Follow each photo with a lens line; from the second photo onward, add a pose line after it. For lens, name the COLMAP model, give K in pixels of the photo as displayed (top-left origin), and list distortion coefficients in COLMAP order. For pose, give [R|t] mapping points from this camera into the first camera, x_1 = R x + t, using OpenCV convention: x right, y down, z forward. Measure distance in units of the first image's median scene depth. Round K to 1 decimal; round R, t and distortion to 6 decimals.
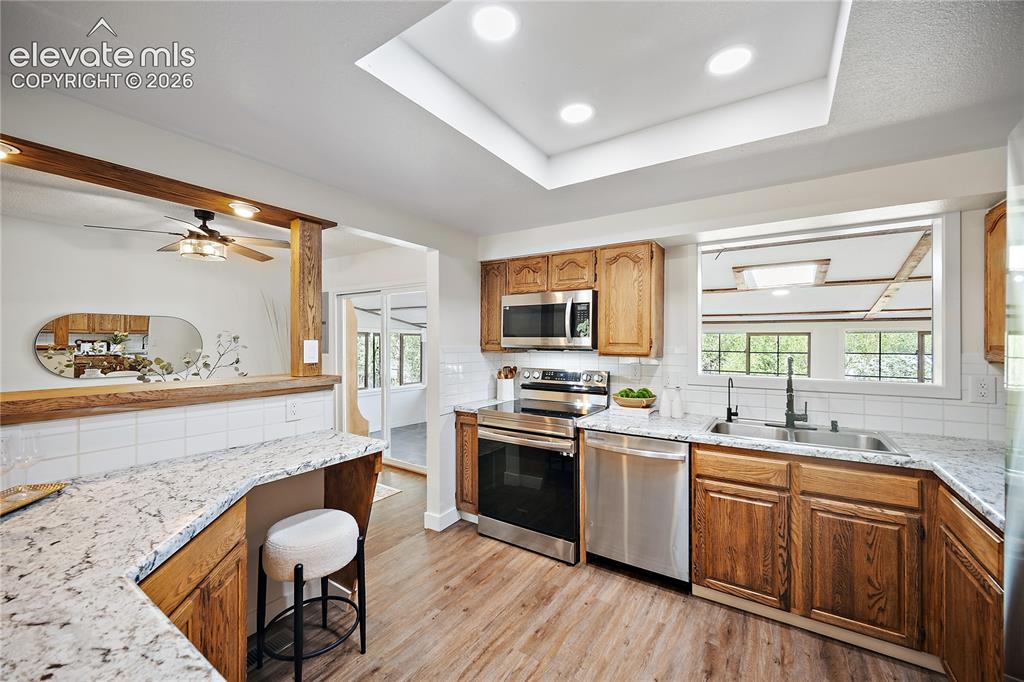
lens RADIAL K [[403.8, 0, 516.8], [0, 403.8, 341.6], [0, 0, 1]] dist [-0.008564, -0.000168]
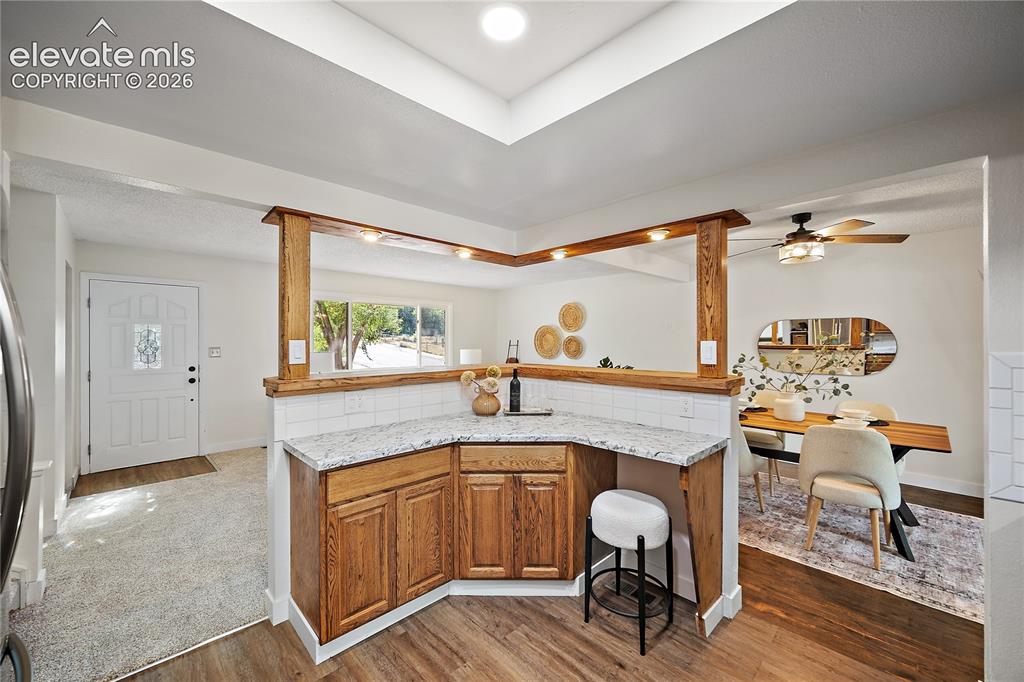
lens RADIAL K [[403.8, 0, 505.2], [0, 403.8, 341.1], [0, 0, 1]] dist [-0.008564, -0.000168]
pose [[-0.230652, 0.004686, -0.973025, 0.596316], [0.004551, 0.999983, 0.003737, -0.009326], [0.973026, -0.003566, -0.230670, 0.792121]]
